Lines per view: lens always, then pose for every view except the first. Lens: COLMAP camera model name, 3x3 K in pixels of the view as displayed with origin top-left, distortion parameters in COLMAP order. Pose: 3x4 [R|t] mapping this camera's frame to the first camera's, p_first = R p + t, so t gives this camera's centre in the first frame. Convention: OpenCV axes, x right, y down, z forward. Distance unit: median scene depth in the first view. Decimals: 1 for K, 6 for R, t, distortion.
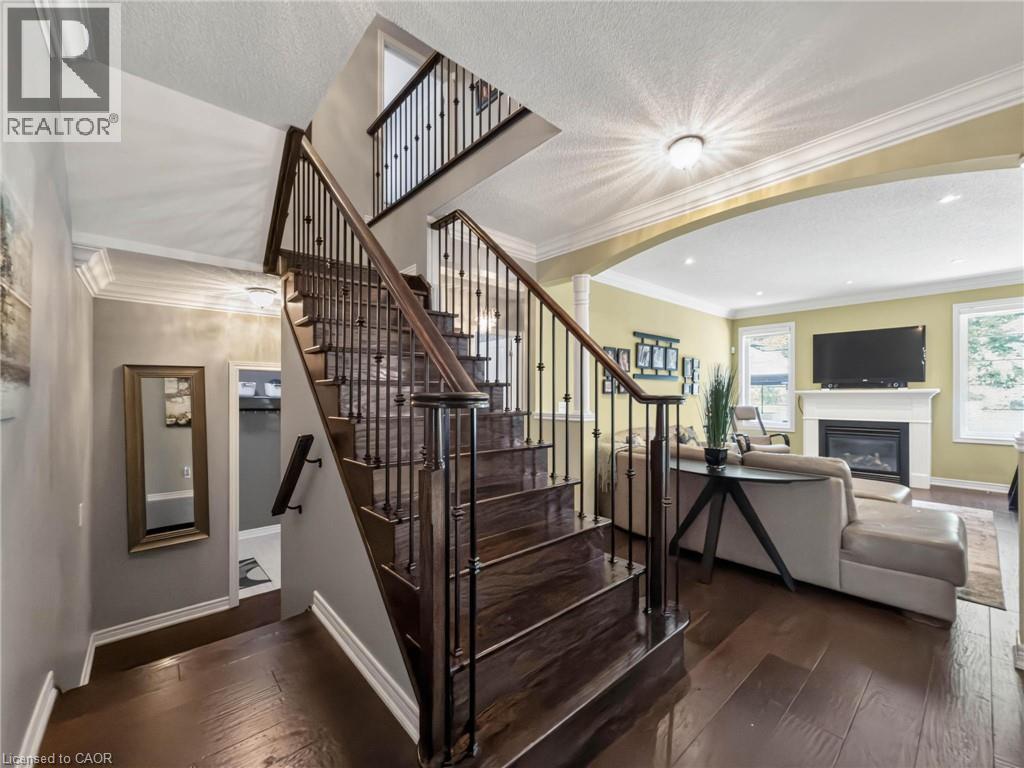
lens RADIAL K [[417.3, 0, 519.9], [0, 417.3, 389.9], [0, 0, 1]] dist [-0.002448, 0.000442]
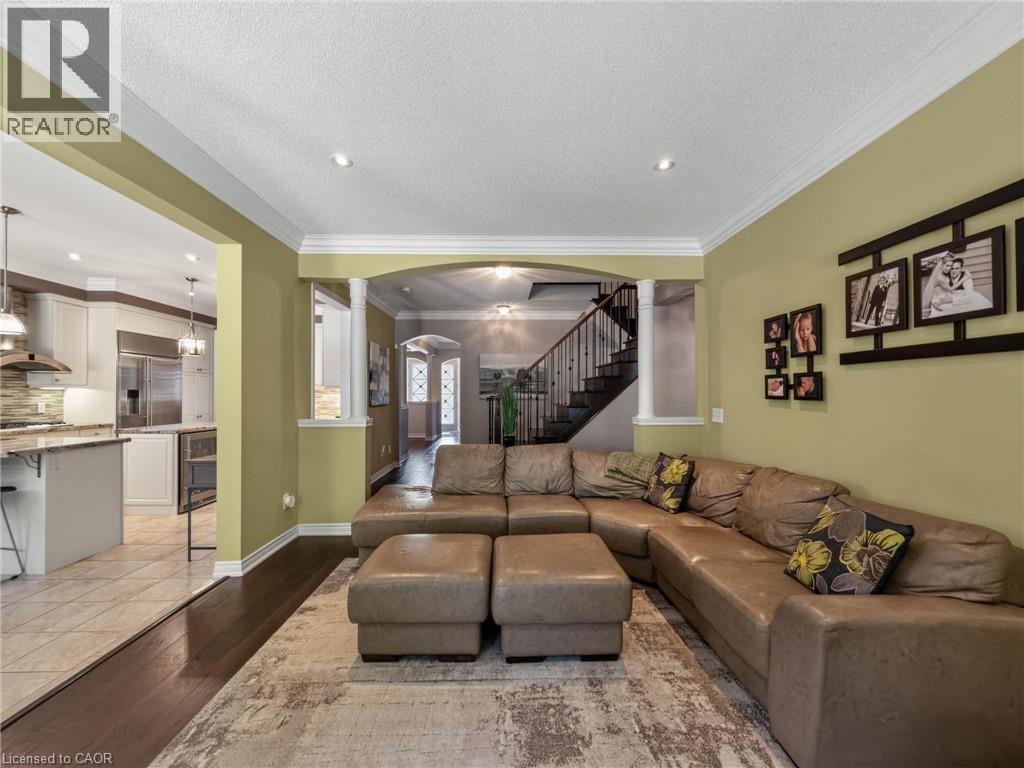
lens RADIAL K [[417.3, 0, 506.2], [0, 417.3, 392.0], [0, 0, 1]] dist [-0.002448, 0.000442]
pose [[-0.659761, -0.002849, -0.751470, 0.751719], [0.004797, 0.999956, -0.008002, 0.001883], [0.751460, -0.008885, -0.659719, 0.939167]]
